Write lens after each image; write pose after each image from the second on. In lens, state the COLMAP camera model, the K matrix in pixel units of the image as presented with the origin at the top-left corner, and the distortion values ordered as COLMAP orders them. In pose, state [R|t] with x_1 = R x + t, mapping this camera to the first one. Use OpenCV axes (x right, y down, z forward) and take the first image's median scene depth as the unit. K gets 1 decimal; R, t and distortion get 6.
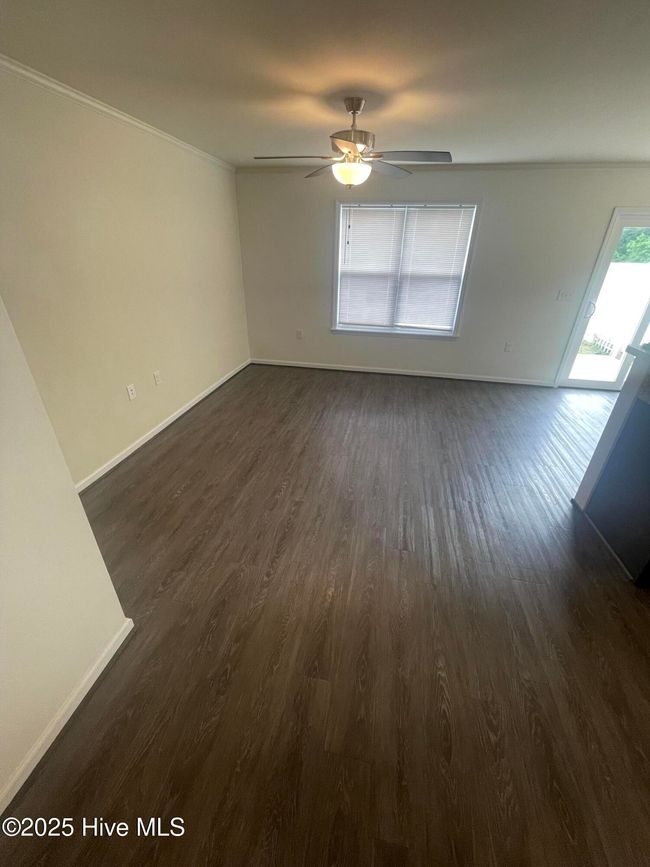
lens RADIAL K [[350.5, 0, 325.0], [0, 350.5, 433.5], [0, 0, 1]] dist [0.000346, 0.000723]
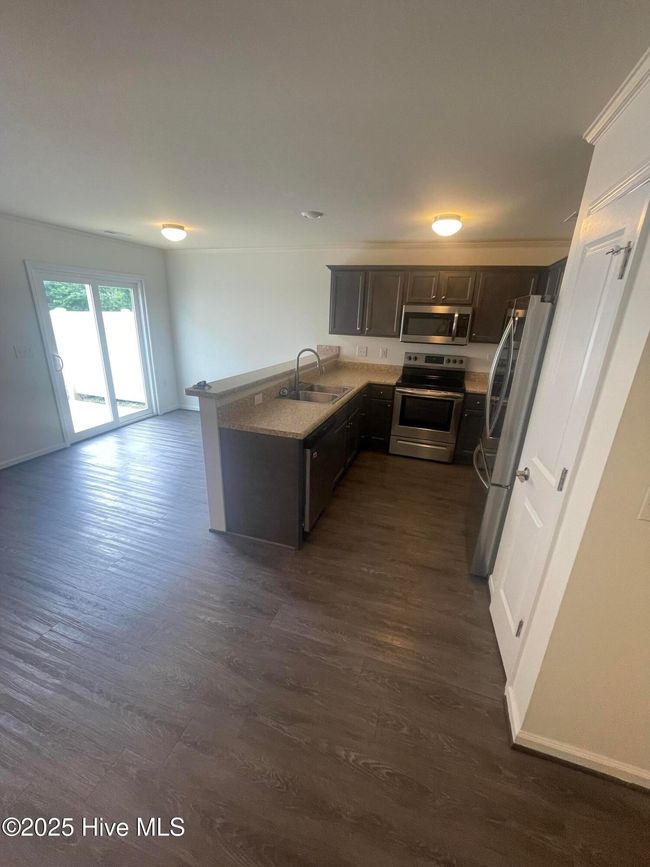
lens RADIAL K [[350.5, 0, 325.0], [0, 350.5, 433.5], [0, 0, 1]] dist [0.000346, 0.000723]
pose [[0.133823, -0.341374, 0.930352, -0.089748], [0.436286, 0.863219, 0.253985, -0.116023], [-0.889801, 0.371911, 0.264455, 0.186975]]
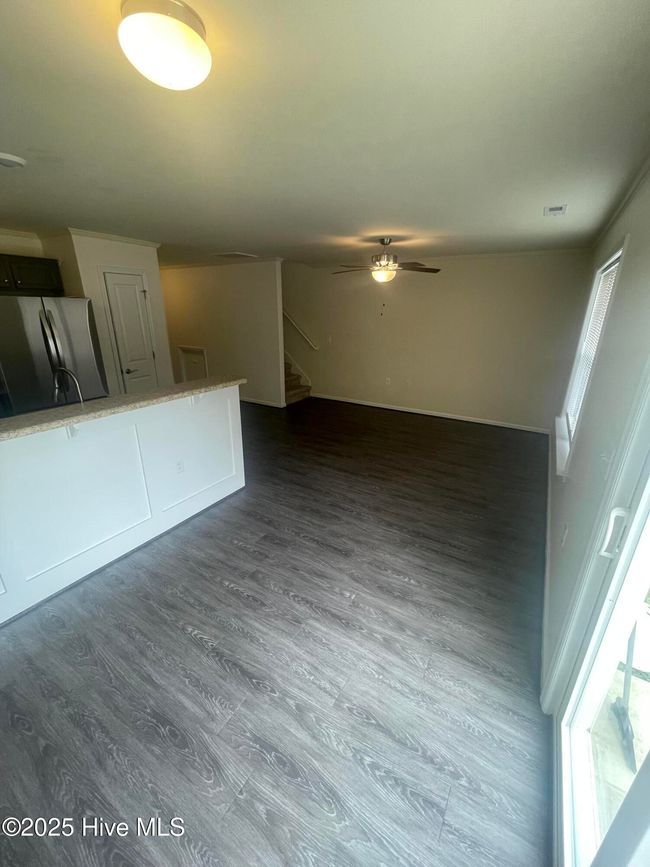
lens RADIAL K [[350.5, 0, 325.0], [0, 350.5, 433.5], [0, 0, 1]] dist [0.000346, 0.000723]
pose [[-0.352402, 0.294103, -0.888435, 1.103771], [-0.454975, 0.775753, 0.437270, -0.449530], [0.817808, 0.558310, -0.139568, 0.832731]]
